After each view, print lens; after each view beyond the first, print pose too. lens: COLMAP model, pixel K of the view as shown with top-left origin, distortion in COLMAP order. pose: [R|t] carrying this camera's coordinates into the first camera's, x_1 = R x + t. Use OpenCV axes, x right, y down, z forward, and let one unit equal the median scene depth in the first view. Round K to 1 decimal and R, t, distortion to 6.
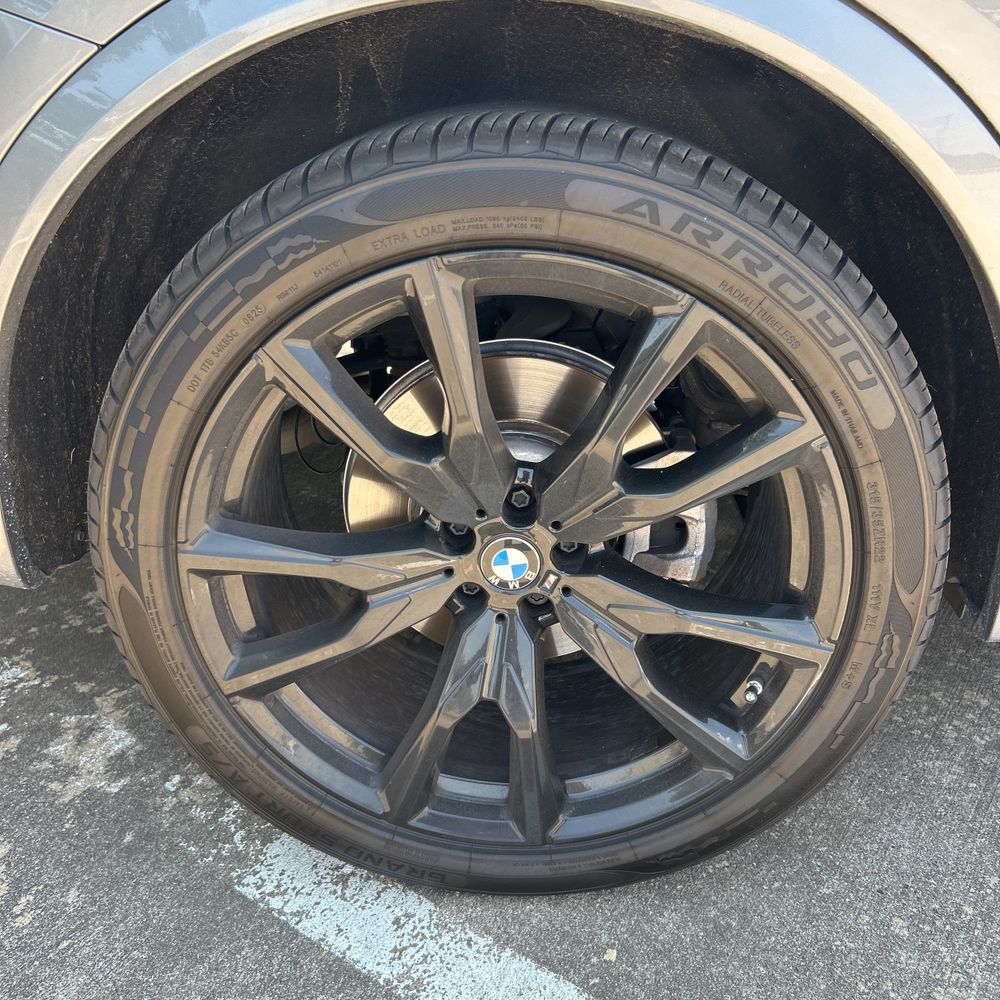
lens RADIAL K [[1017.1, 0, 494.5], [0, 1017.1, 499.8], [0, 0, 1]] dist [0.012482, 0.000000]
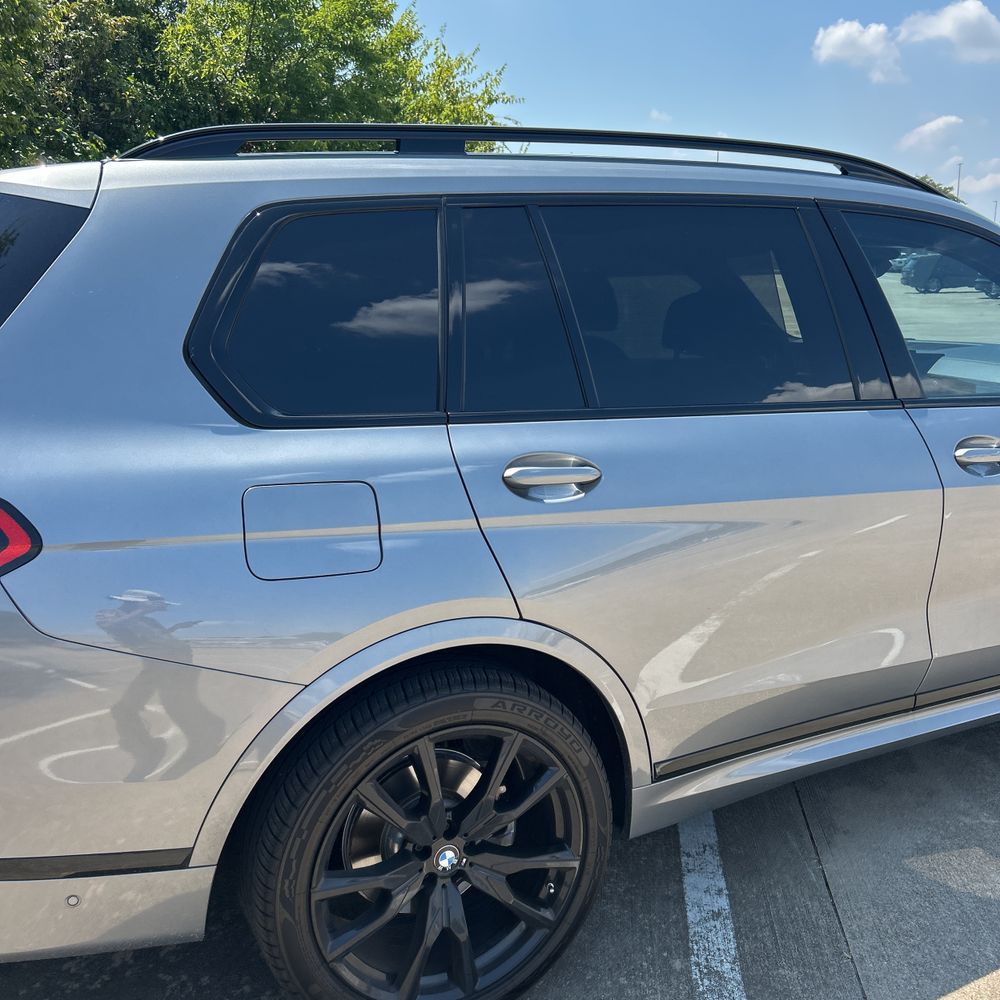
lens RADIAL K [[1017.1, 0, 491.1], [0, 1017.1, 505.8], [0, 0, 1]] dist [0.012482, 0.000000]
pose [[0.868954, -0.091916, 0.486283, -0.973143], [0.204933, 0.961227, -0.184512, -0.262340], [-0.450469, 0.259988, 0.854098, -1.206553]]
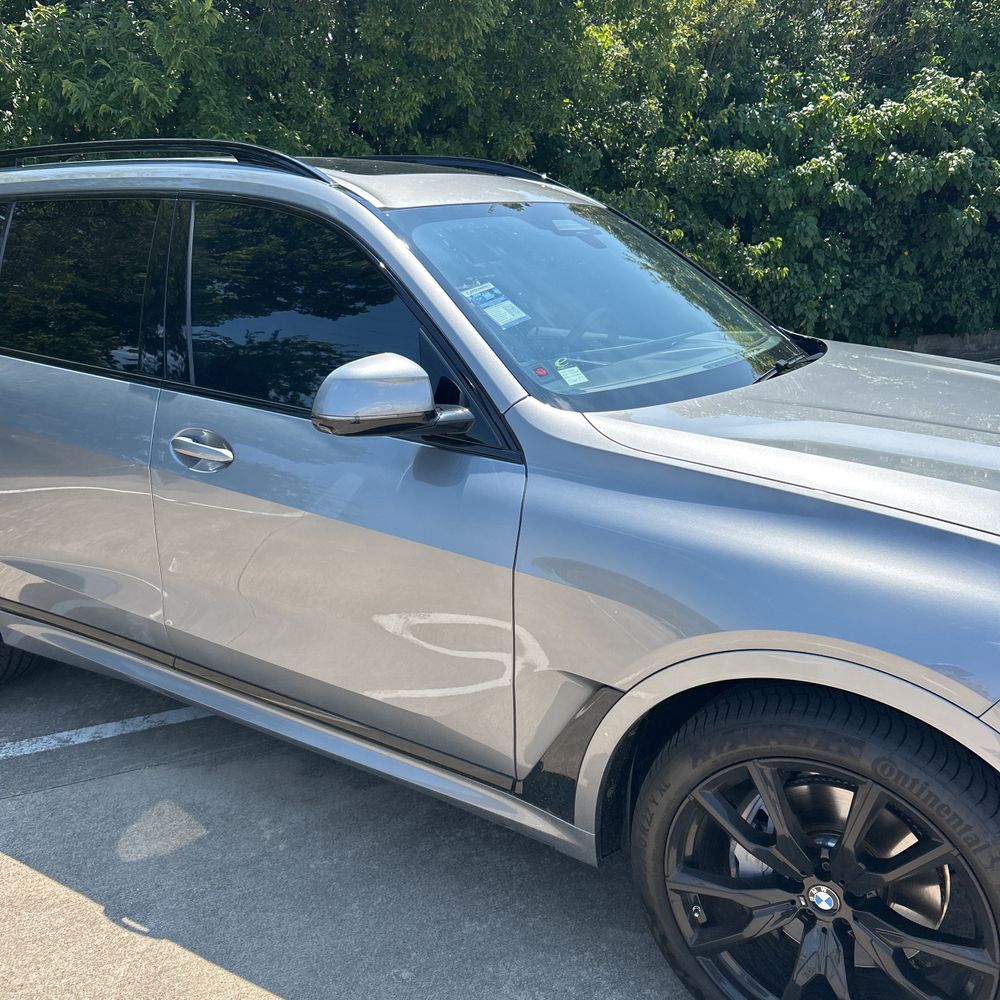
lens RADIAL K [[1017.1, 0, 503.3], [0, 1017.1, 492.6], [0, 0, 1]] dist [0.012482, 0.000000]
pose [[0.863249, 0.156558, -0.479887, 3.871127], [-0.234545, 0.966233, -0.106690, -0.425043], [0.446979, 0.204655, 0.870819, -1.504961]]
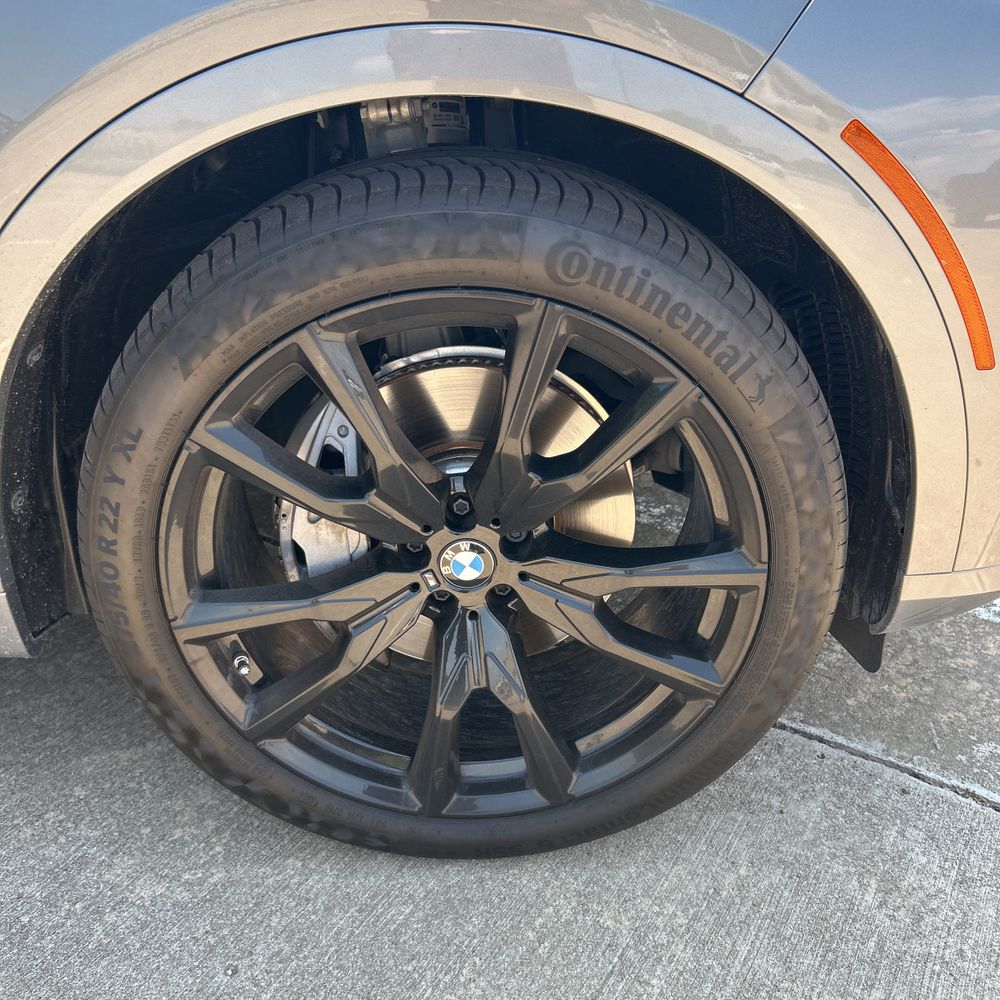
lens RADIAL K [[1017.1, 0, 509.7], [0, 1017.1, 493.4], [0, 0, 1]] dist [0.012482, 0.000000]
pose [[0.997184, 0.006537, 0.074713, 3.516225], [-0.007480, 0.999896, 0.012341, -0.081480], [-0.074625, -0.012865, 0.997129, -0.345778]]
